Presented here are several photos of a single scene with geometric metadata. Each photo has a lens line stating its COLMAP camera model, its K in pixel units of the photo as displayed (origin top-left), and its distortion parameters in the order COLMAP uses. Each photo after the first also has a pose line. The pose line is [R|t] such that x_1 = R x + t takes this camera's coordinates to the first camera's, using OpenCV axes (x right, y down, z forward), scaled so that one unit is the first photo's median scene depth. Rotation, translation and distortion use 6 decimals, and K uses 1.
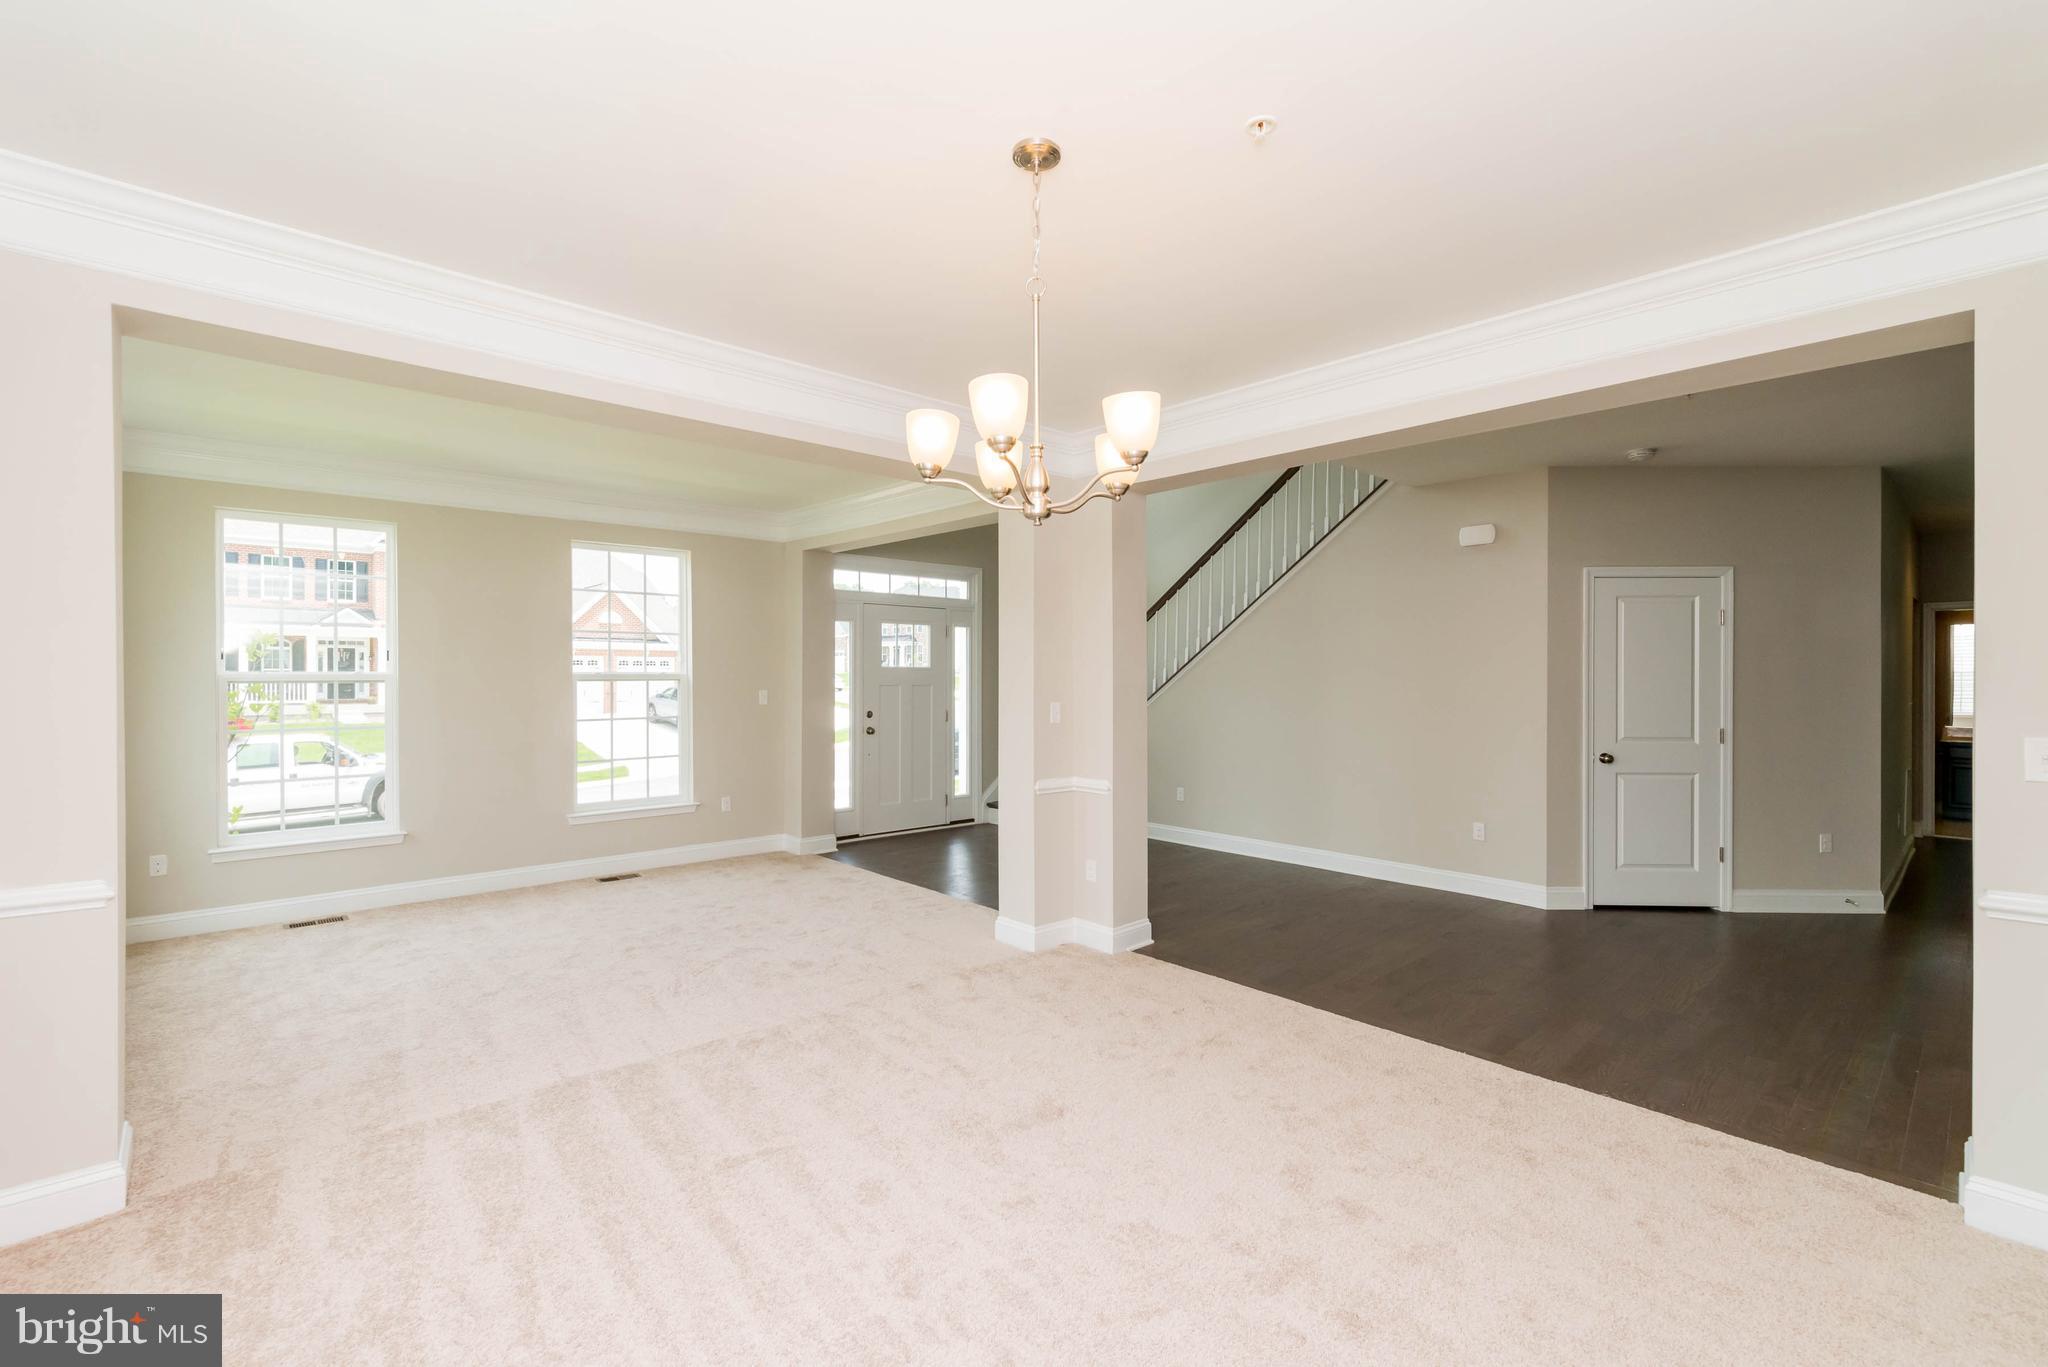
lens RADIAL K [[931.5, 0, 1020.8], [0, 931.5, 680.2], [0, 0, 1]] dist [-0.001814, -0.000172]
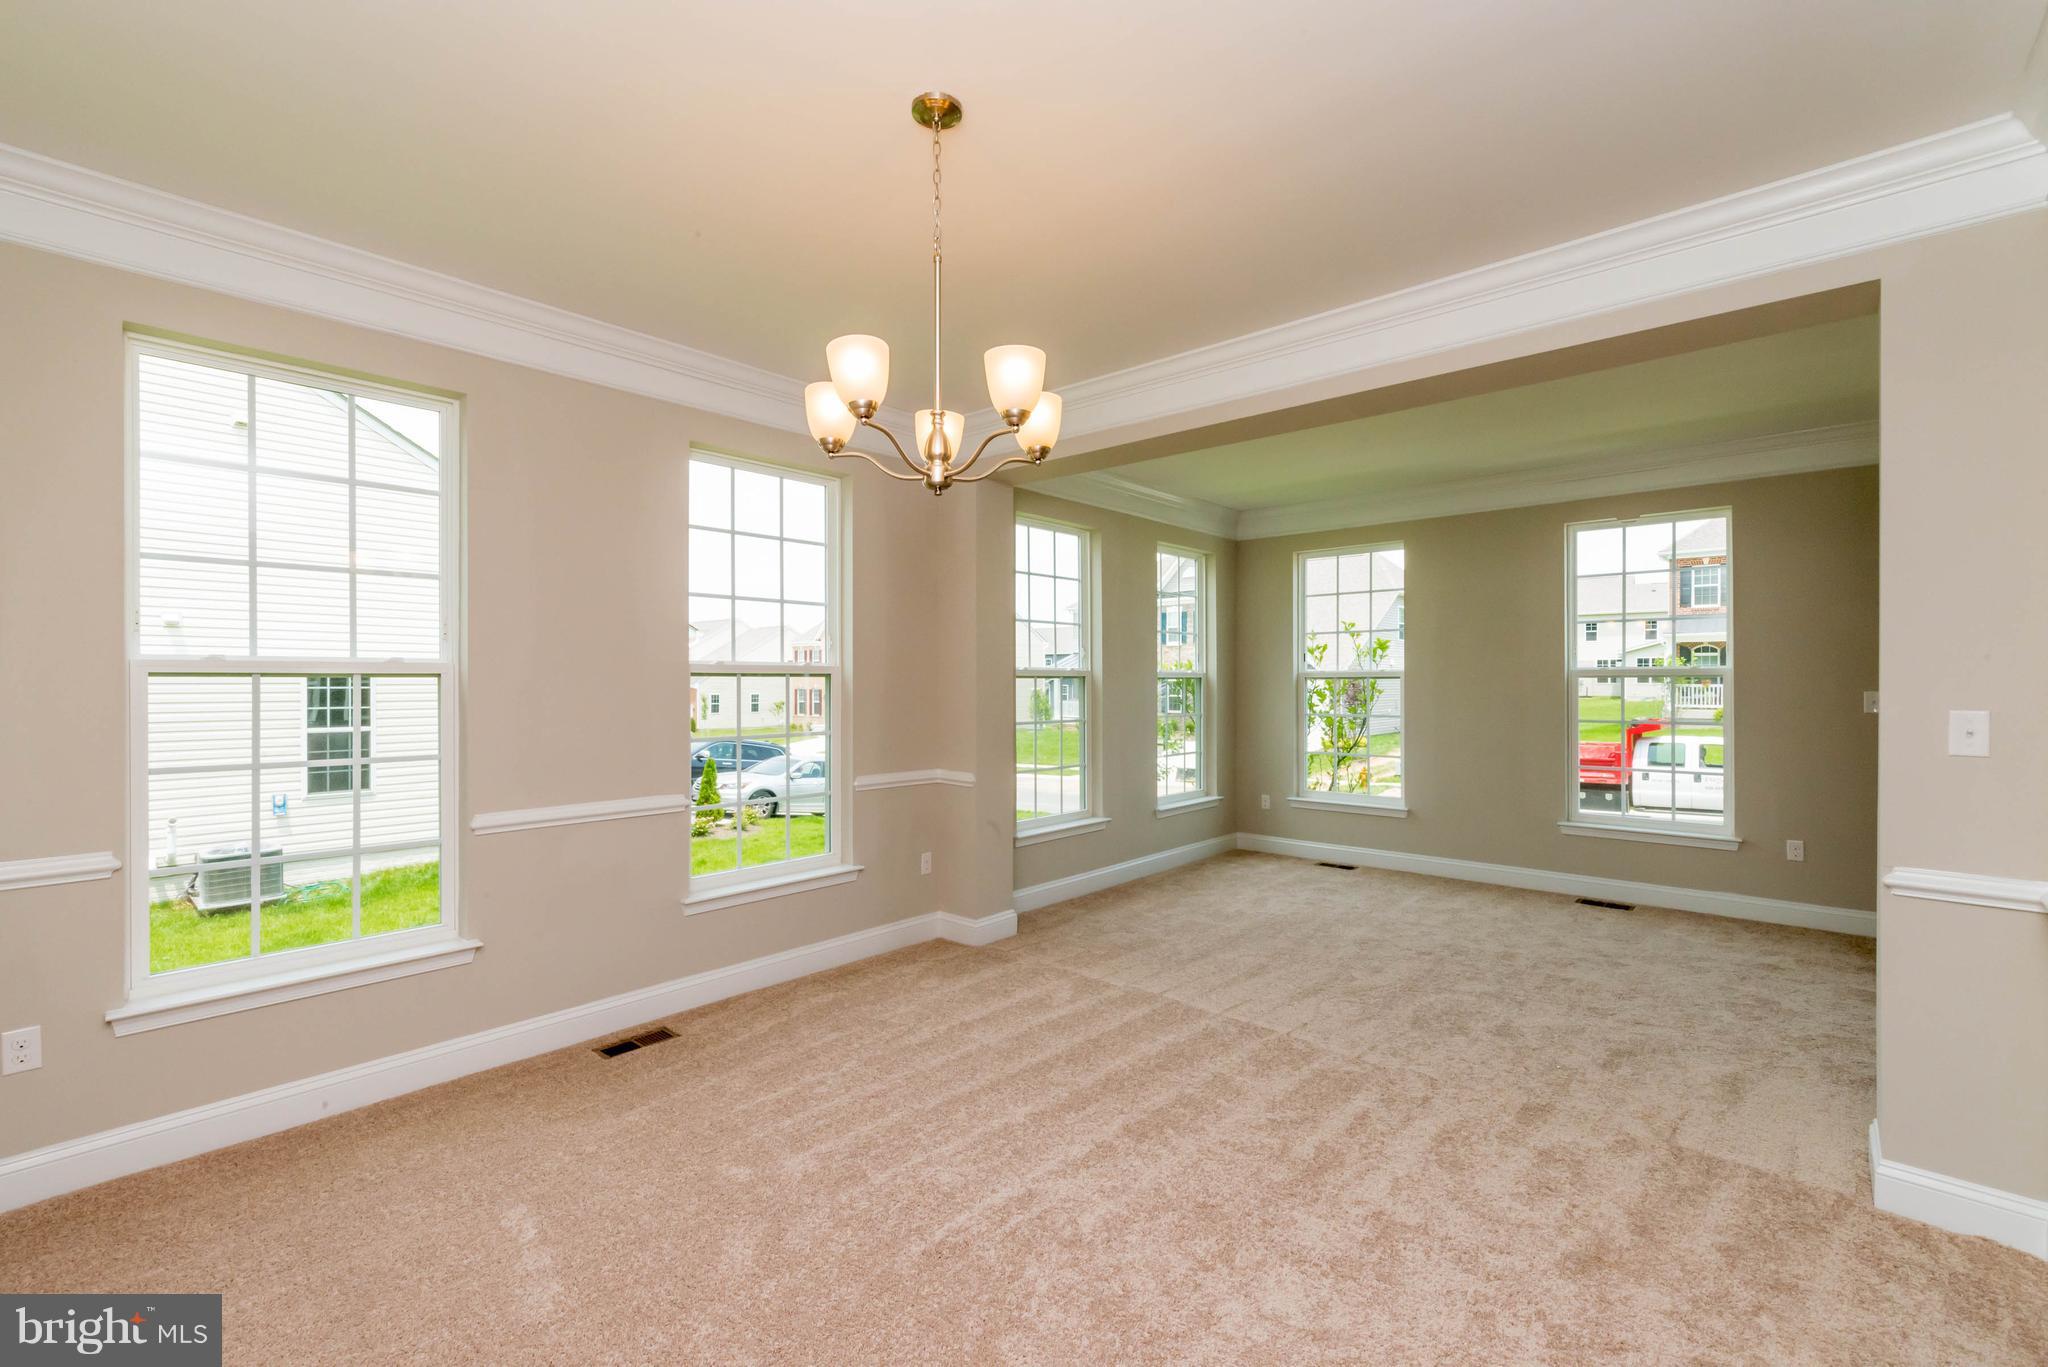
lens RADIAL K [[889.4, 0, 1024.9], [0, 889.4, 699.5], [0, 0, 1]] dist [0.029862, 0.000438]
pose [[0.064961, 0.014548, -0.997782, 0.482160], [-0.002334, 0.999893, 0.014426, 0.013630], [0.997885, 0.001392, 0.064988, 0.528749]]
